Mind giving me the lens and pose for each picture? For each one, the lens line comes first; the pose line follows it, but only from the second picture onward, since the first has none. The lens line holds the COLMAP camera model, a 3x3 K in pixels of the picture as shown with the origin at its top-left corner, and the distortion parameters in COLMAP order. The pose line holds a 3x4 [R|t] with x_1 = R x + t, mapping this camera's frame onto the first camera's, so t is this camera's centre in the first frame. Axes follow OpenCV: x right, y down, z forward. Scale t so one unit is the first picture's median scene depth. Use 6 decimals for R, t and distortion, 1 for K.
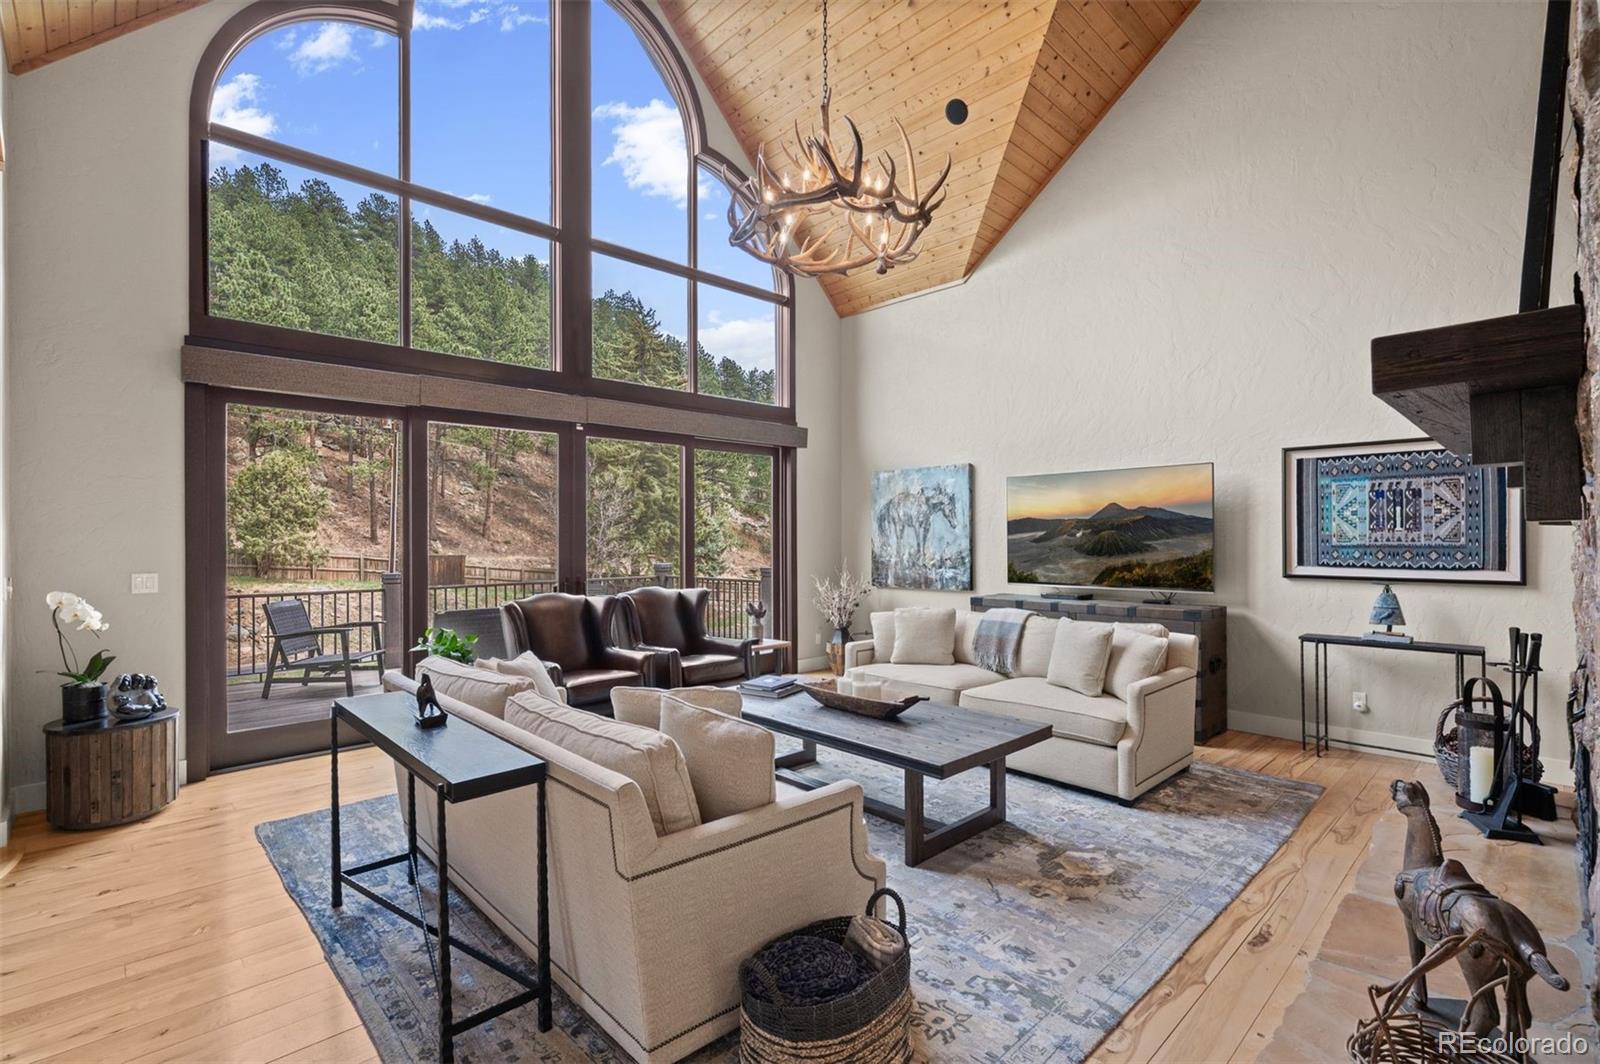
lens RADIAL K [[732.0, 0, 800.0], [0, 732.0, 532.0], [0, 0, 1]] dist [0.000768, -0.000187]
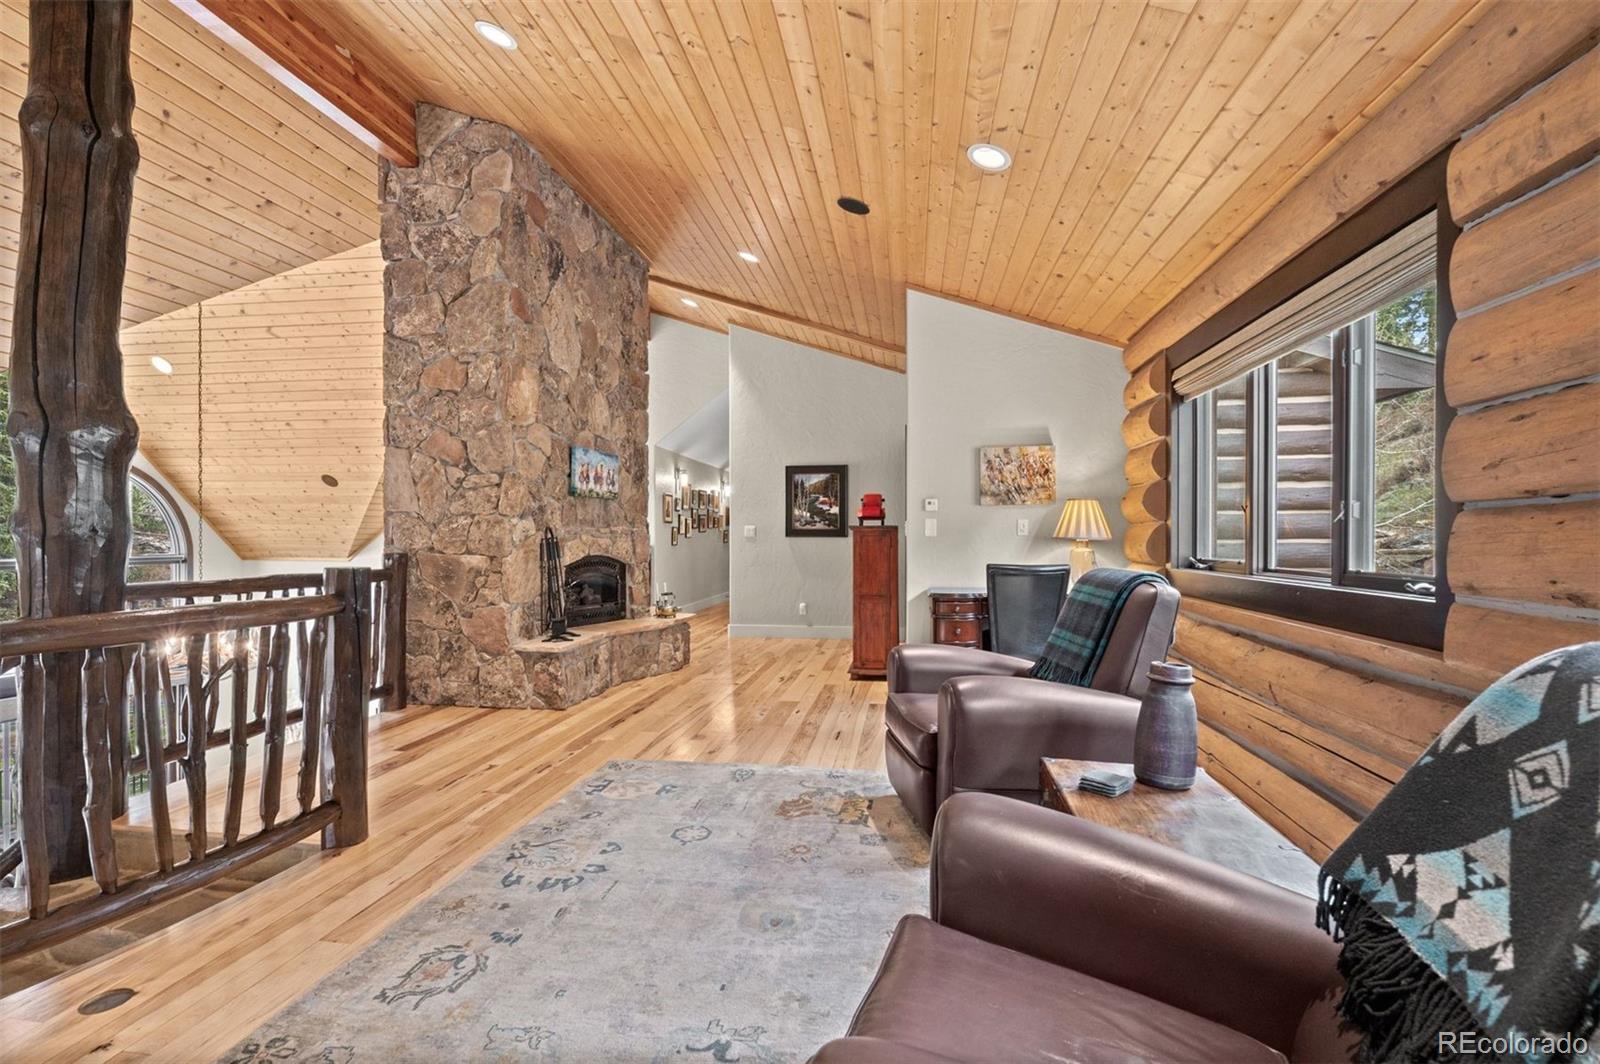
lens RADIAL K [[732.0, 0, 800.0], [0, 732.0, 532.0], [0, 0, 1]] dist [0.000768, -0.000187]
pose [[0.794709, 0.005366, 0.606967, 0.069895], [-0.006656, 0.999978, -0.000125, -0.459983], [-0.606954, -0.003941, 0.794727, -0.720264]]
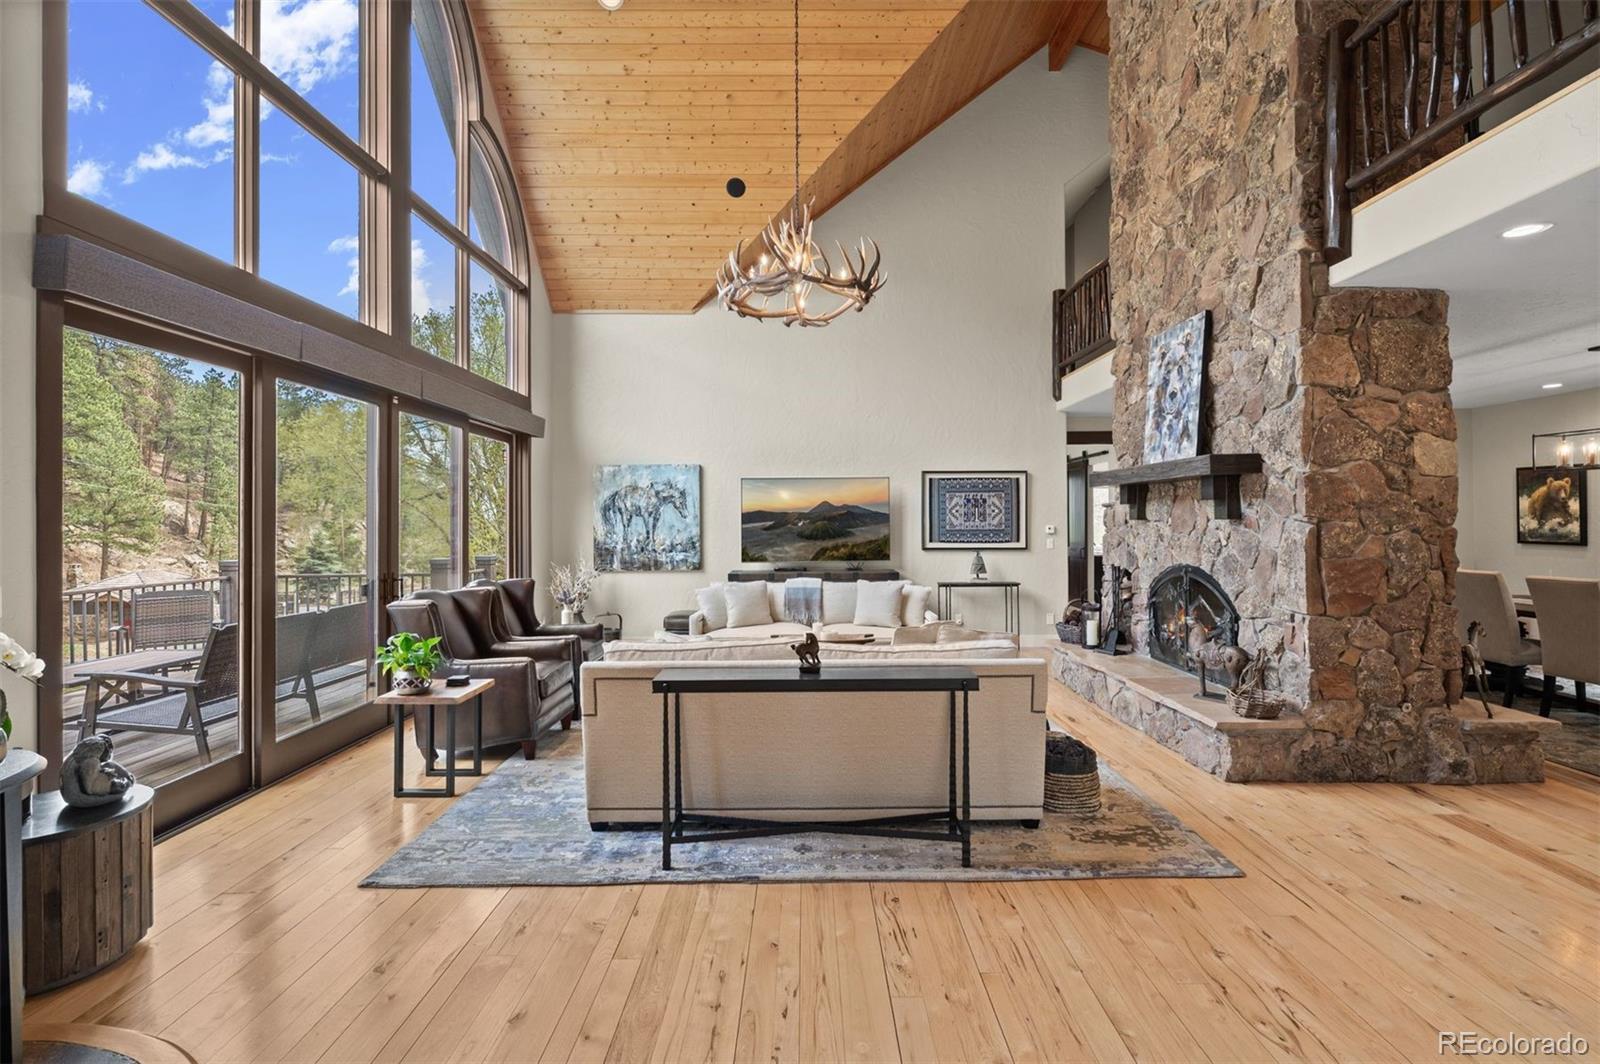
lens RADIAL K [[731.2, 0, 799.0], [0, 731.2, 521.7], [0, 0, 1]] dist [-0.001546, 0.000141]
pose [[0.695604, 0.001391, 0.718424, -0.590463], [-0.003520, 0.999993, 0.001473, -0.001972], [-0.718417, -0.003553, 0.695604, 0.049160]]
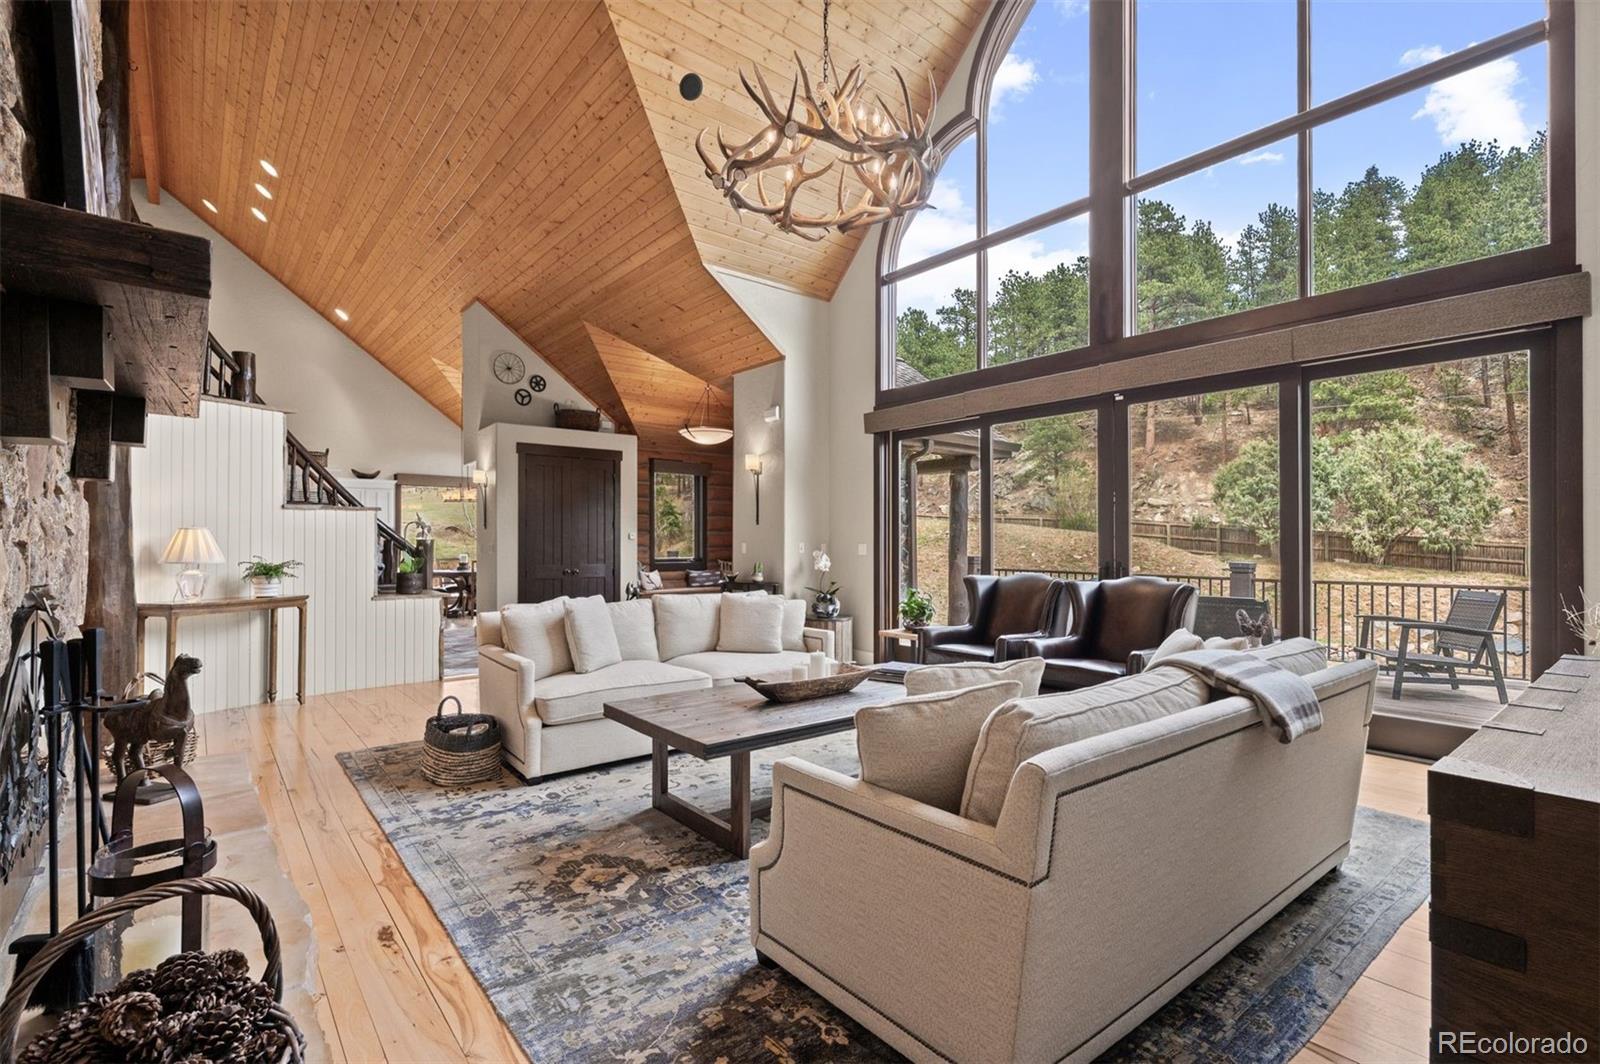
lens RADIAL K [[749.6, 0, 806.5], [0, 749.6, 535.8], [0, 0, 1]] dist [0.000007, 0.000733]
pose [[-0.077311, -0.004411, -0.996997, 0.649936], [0.003029, 0.999985, -0.004659, 0.031554], [0.997002, -0.003380, -0.077296, 0.684605]]
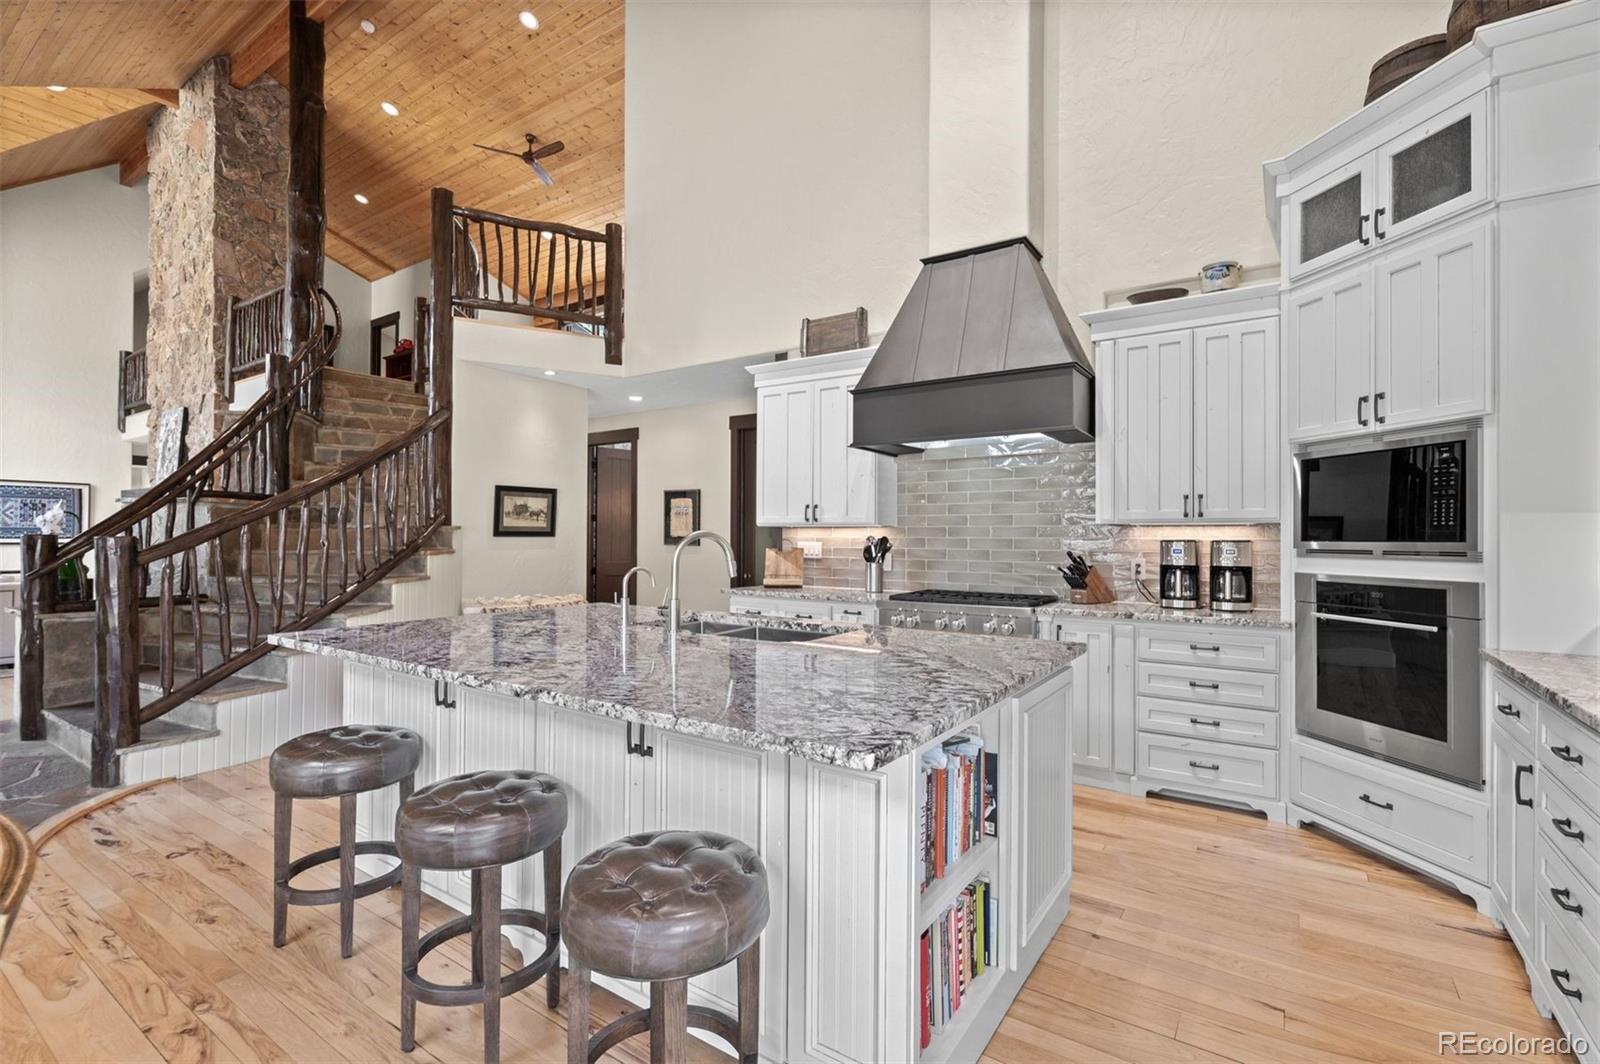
lens RADIAL K [[732.0, 0, 800.0], [0, 732.0, 532.0], [0, 0, 1]] dist [0.000768, -0.000187]
pose [[-0.202473, 0.011253, 0.979223, -1.405971], [-0.012707, 0.999820, -0.014117, 0.024184], [-0.979205, -0.015301, -0.202293, -0.637867]]
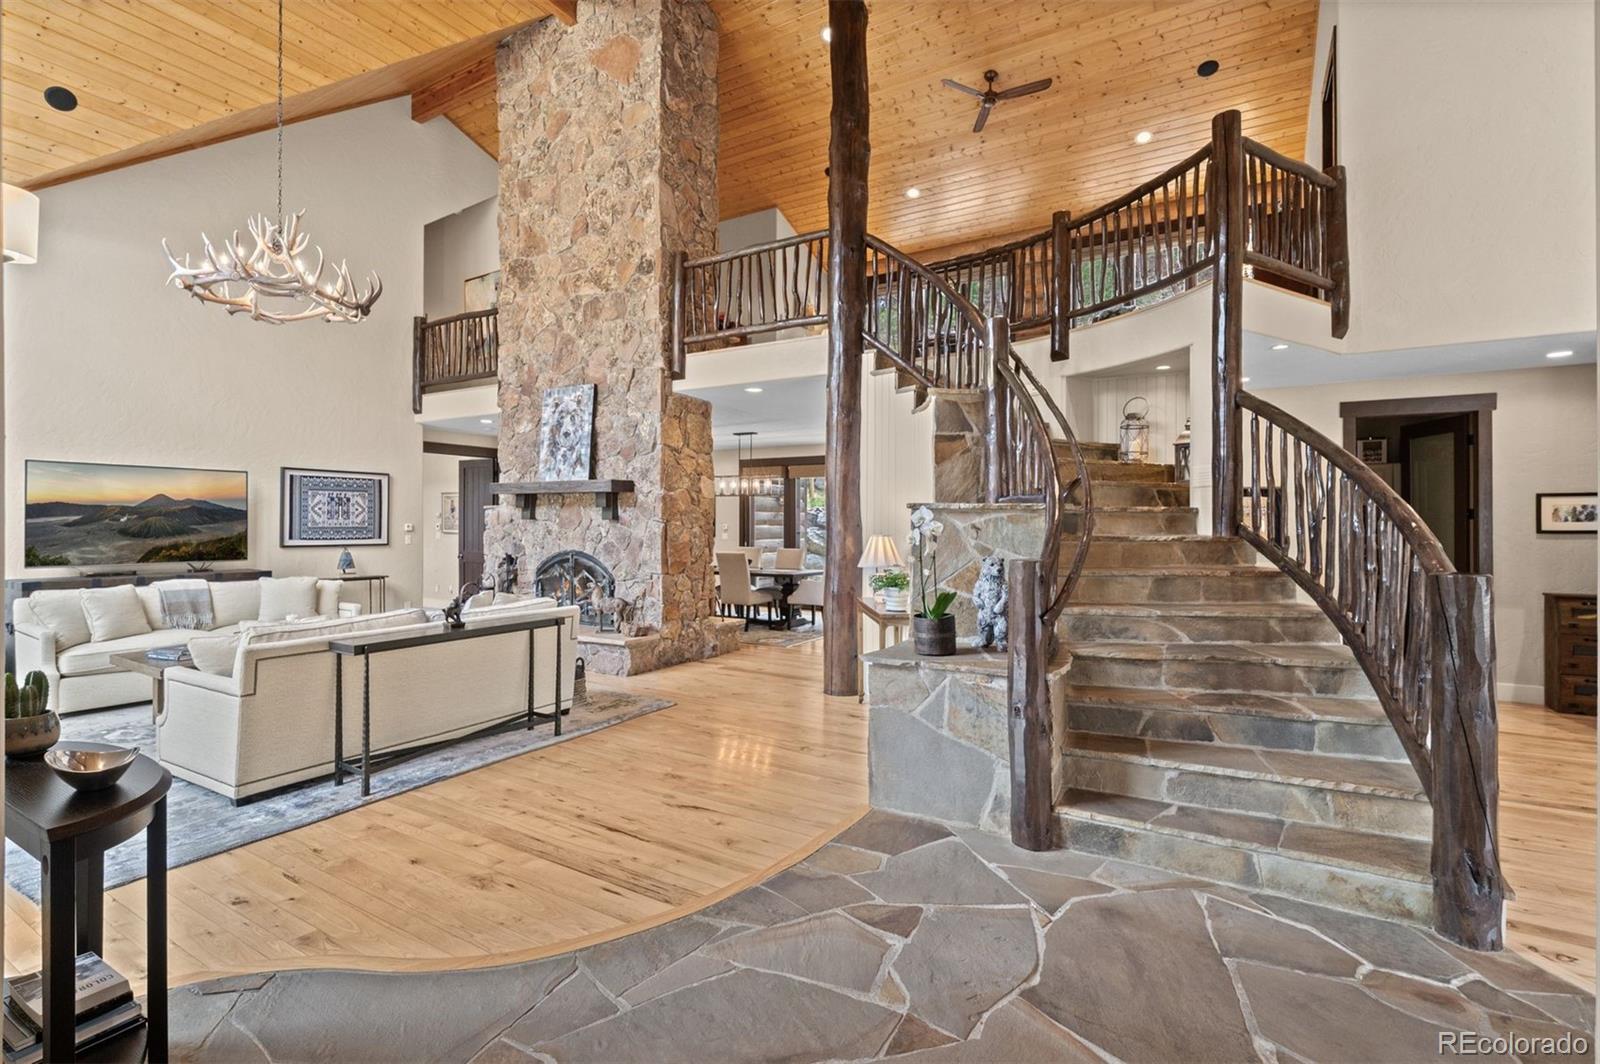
lens RADIAL K [[735.5, 0, 806.2], [0, 735.5, 519.2], [0, 0, 1]] dist [0.000836, -0.000073]
pose [[-0.263445, 0.008010, 0.964641, -0.992037], [-0.011378, 0.999870, -0.011410, 0.004287], [-0.964607, -0.013981, -0.263320, 0.264665]]
